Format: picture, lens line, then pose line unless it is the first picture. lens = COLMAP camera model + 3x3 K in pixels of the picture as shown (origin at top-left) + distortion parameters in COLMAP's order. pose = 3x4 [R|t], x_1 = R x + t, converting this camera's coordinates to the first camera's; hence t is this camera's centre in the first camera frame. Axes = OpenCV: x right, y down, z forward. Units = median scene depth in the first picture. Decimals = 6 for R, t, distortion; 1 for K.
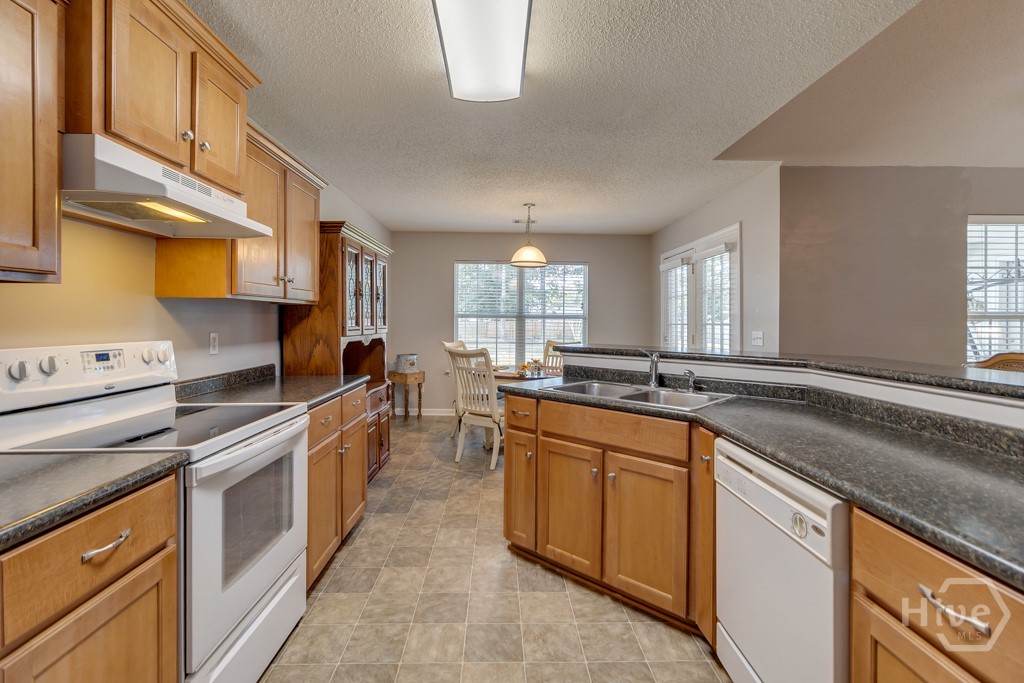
lens RADIAL K [[475.8, 0, 510.9], [0, 475.8, 321.9], [0, 0, 1]] dist [0.000636, 0.000153]
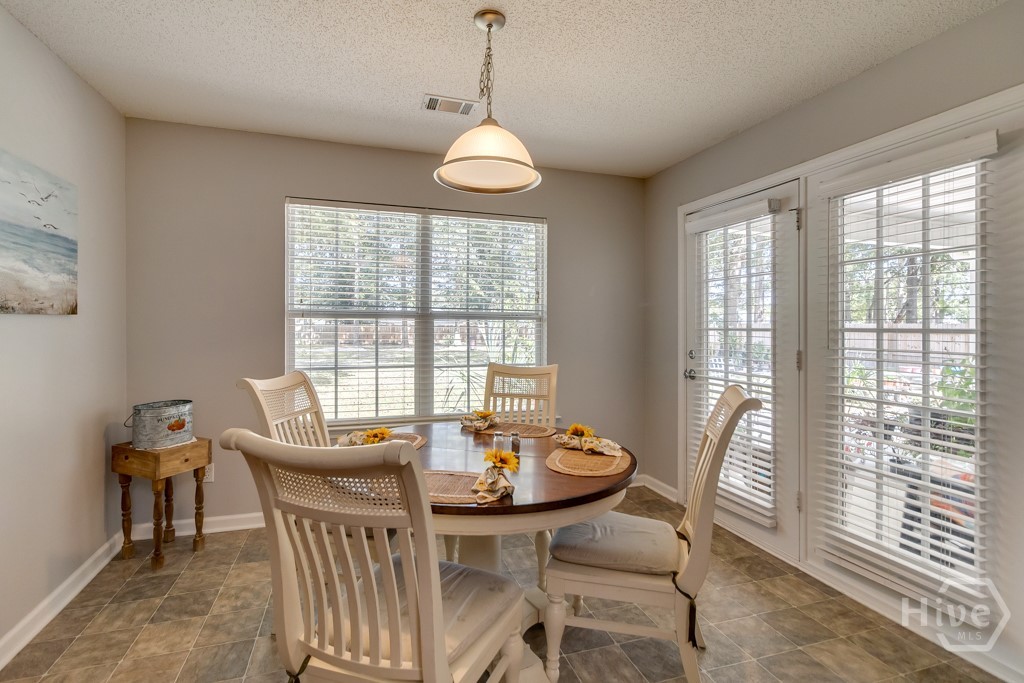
lens RADIAL K [[475.8, 0, 510.9], [0, 475.8, 321.9], [0, 0, 1]] dist [0.000636, 0.000153]
pose [[0.952756, -0.003888, 0.303713, -0.049376], [0.005066, 0.999982, -0.003093, -0.002513], [-0.303695, 0.004485, 0.952759, 0.495646]]
